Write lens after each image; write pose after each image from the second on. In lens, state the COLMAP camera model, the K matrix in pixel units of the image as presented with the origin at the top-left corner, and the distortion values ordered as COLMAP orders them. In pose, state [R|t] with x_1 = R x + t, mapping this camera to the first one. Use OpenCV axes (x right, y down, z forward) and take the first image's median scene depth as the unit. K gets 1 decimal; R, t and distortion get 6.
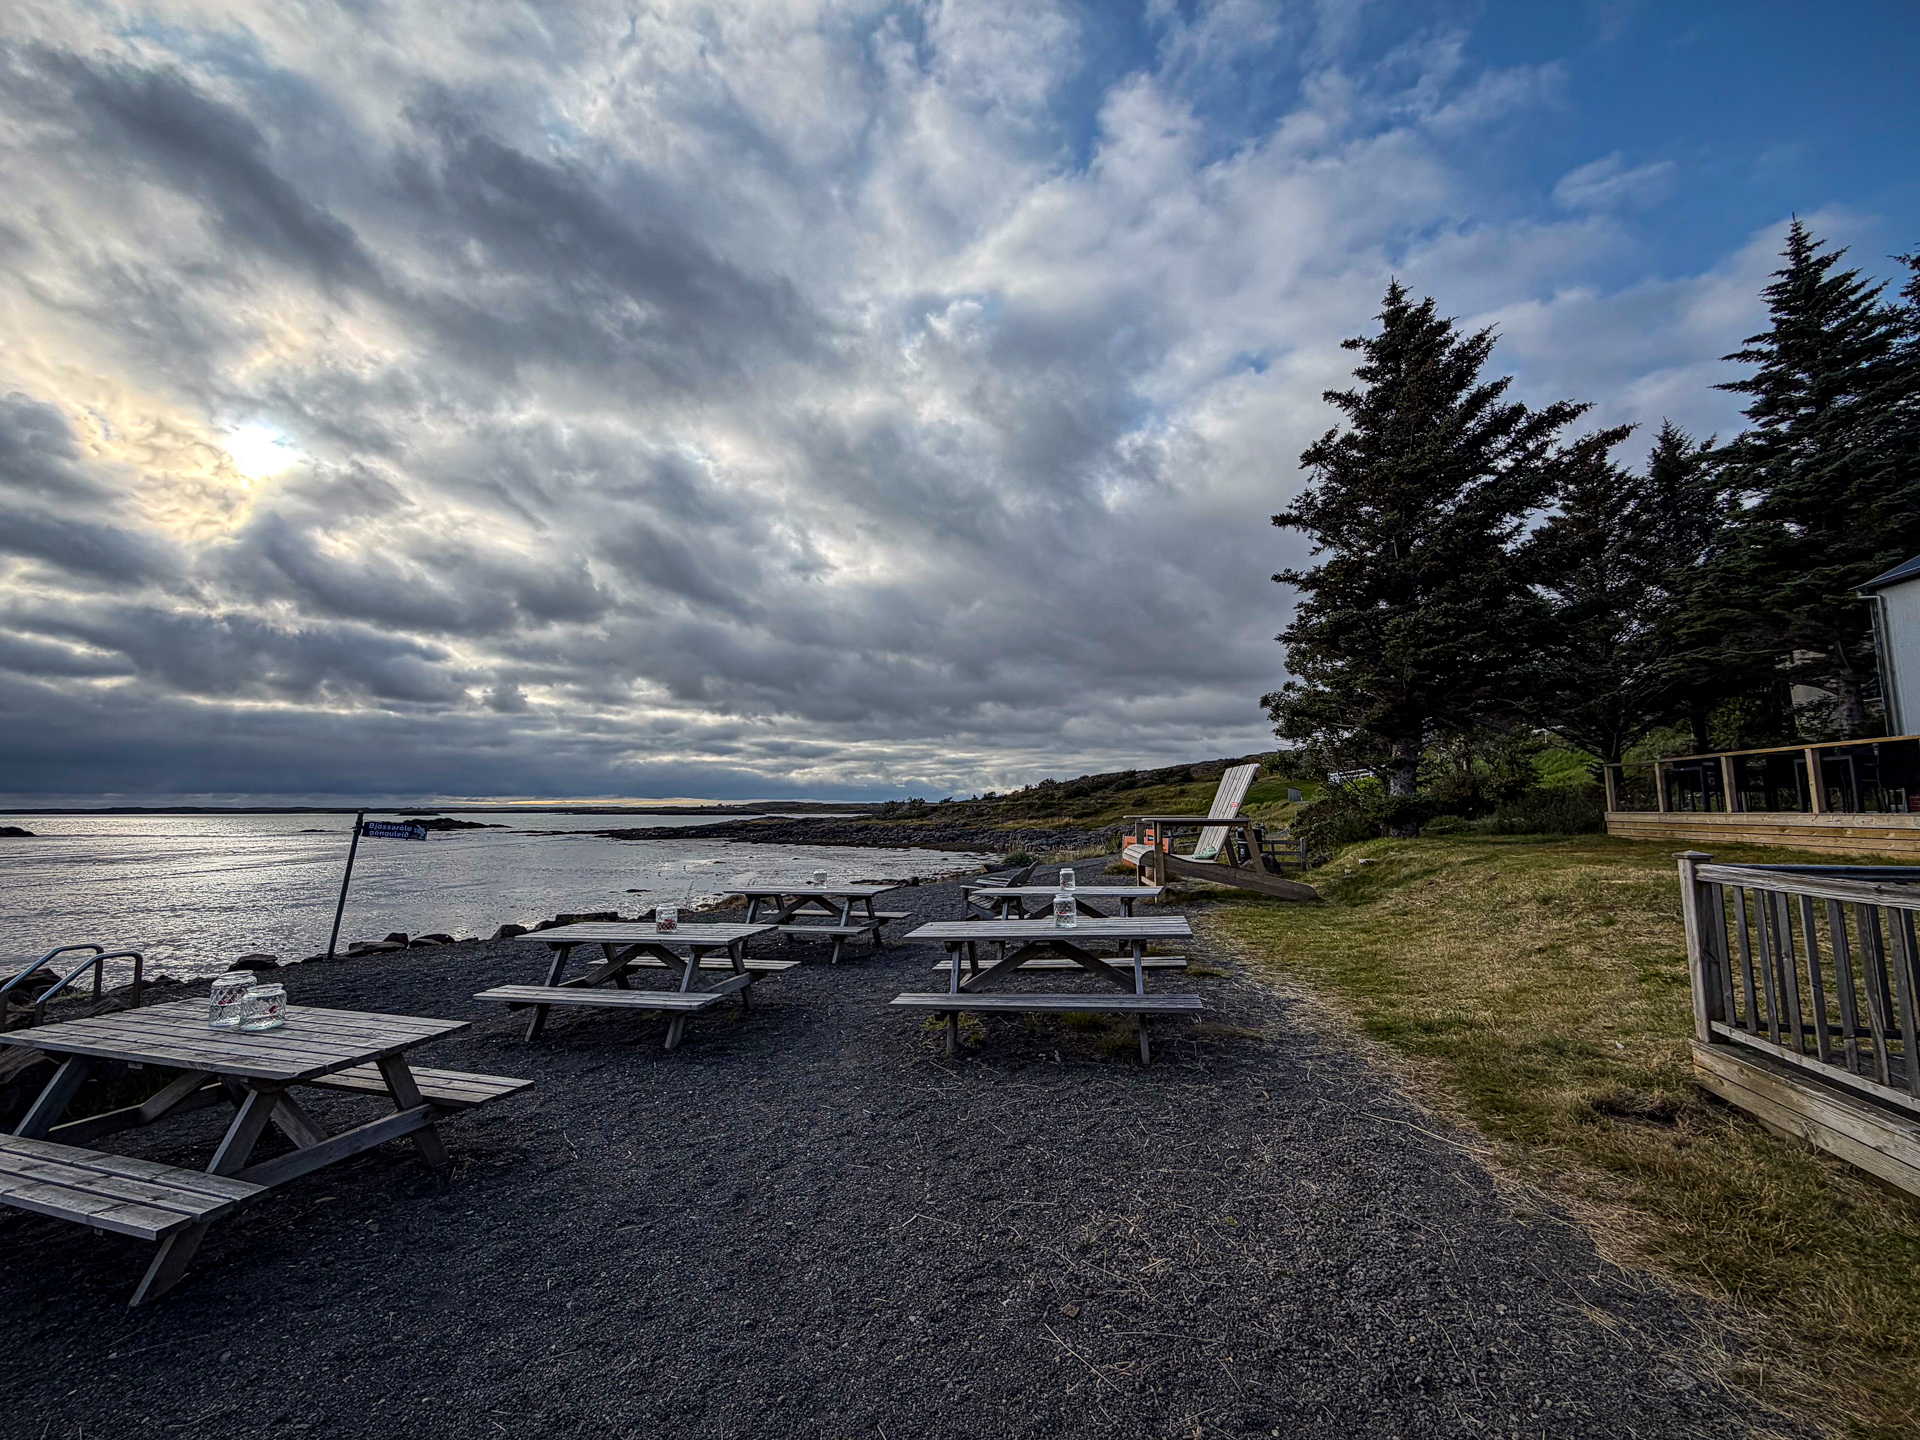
lens RADIAL K [[776.5, 0, 960.0], [0, 776.5, 720.0], [0, 0, 1]] dist [0.000544, 0.000085]
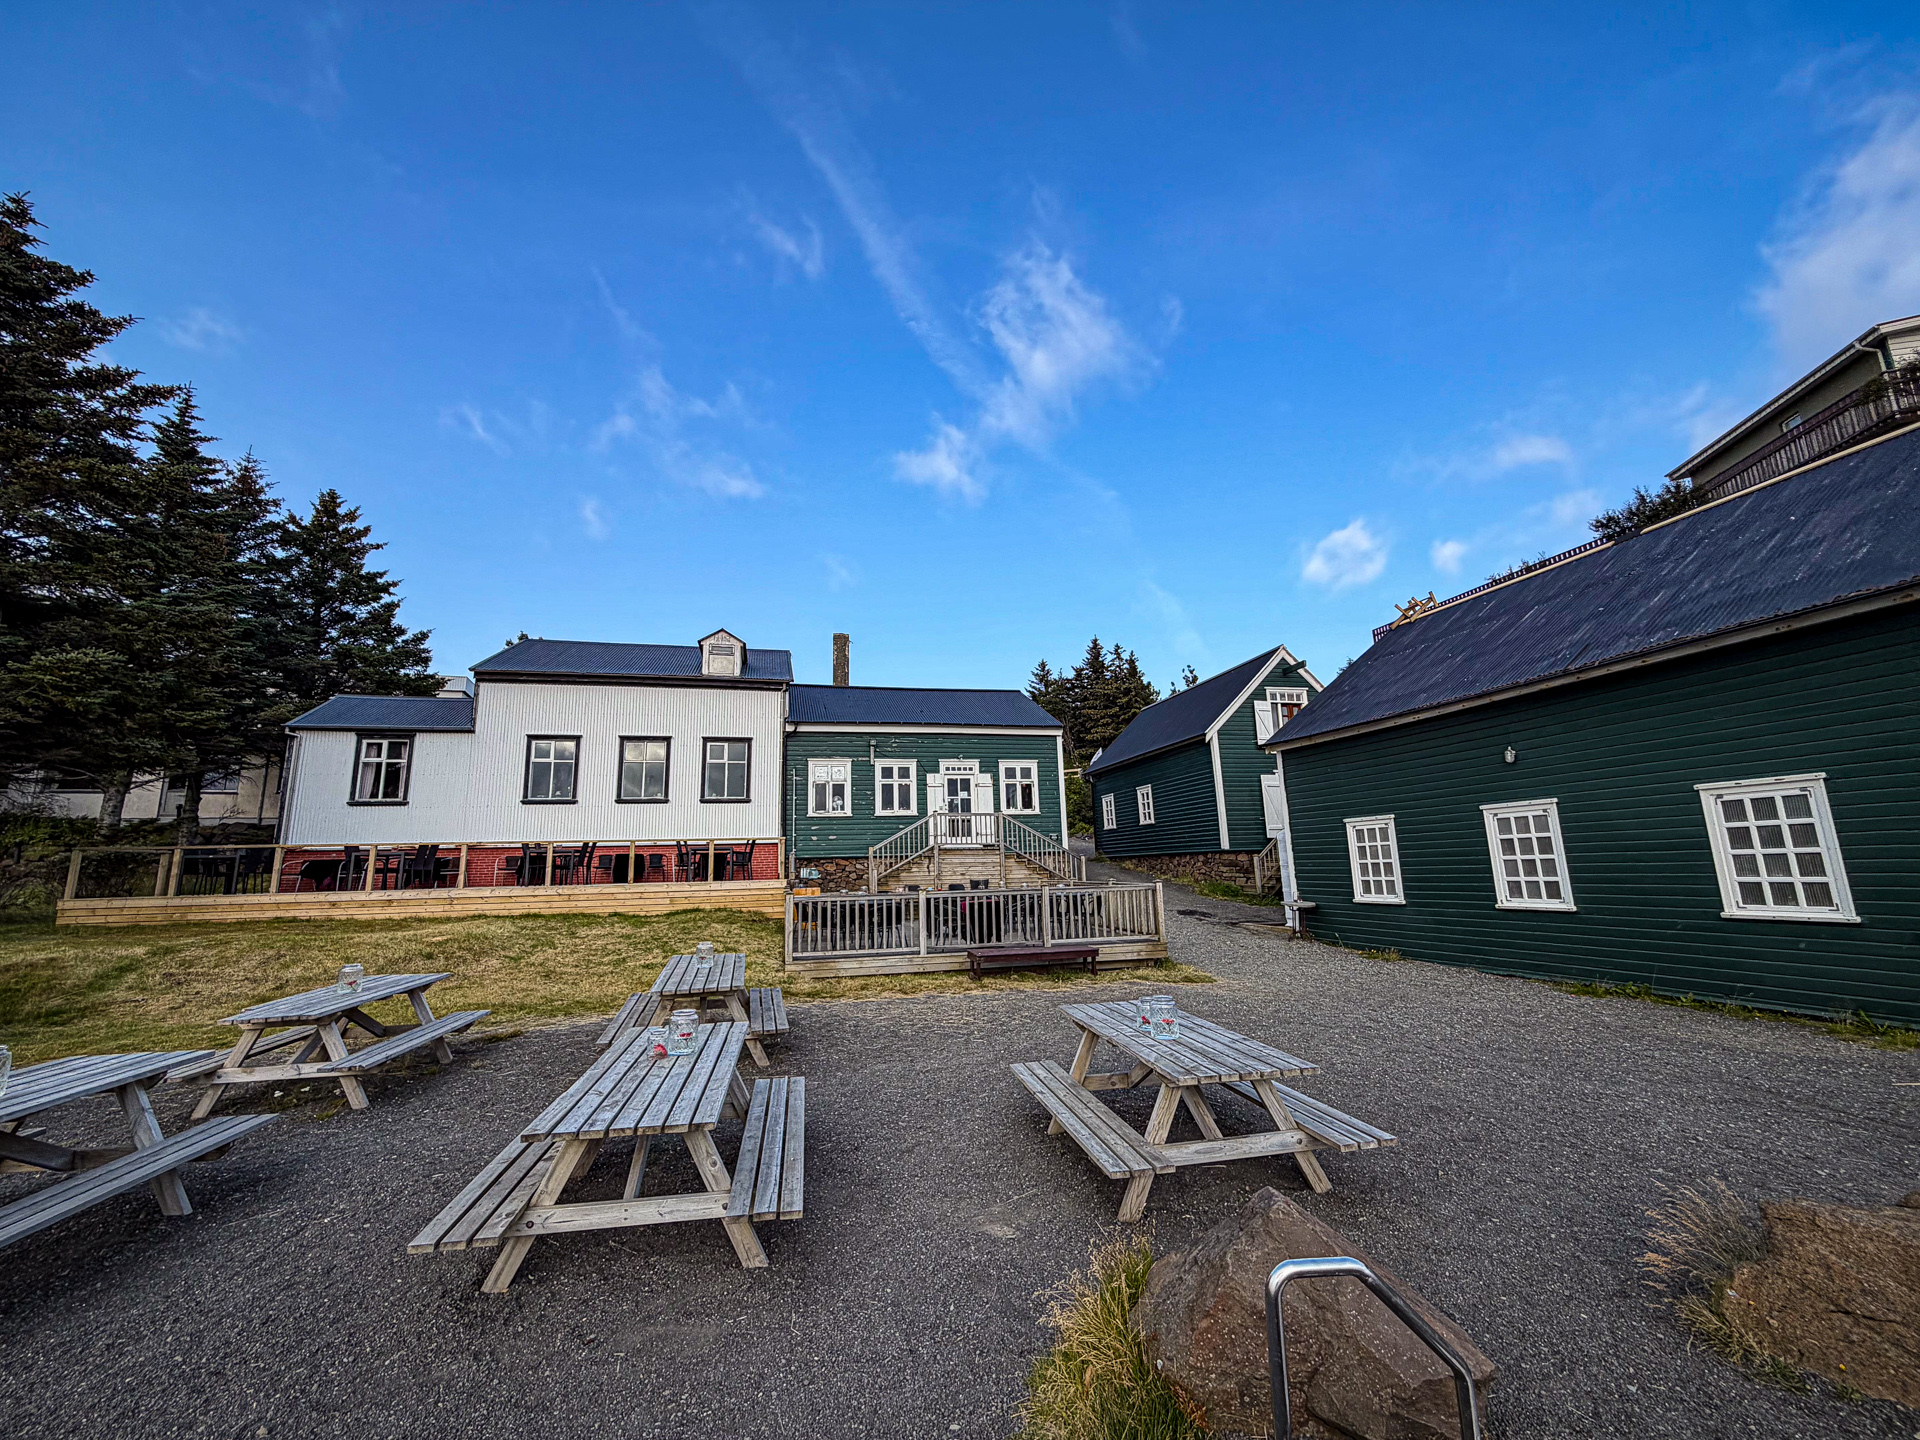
lens RADIAL K [[776.5, 0, 960.0], [0, 776.5, 720.0], [0, 0, 1]] dist [0.000544, 0.000085]
pose [[-0.473096, 0.181296, 0.862156, -0.586473], [-0.077324, 0.966277, -0.245622, 0.064777], [-0.877611, -0.182868, -0.443123, 0.582058]]
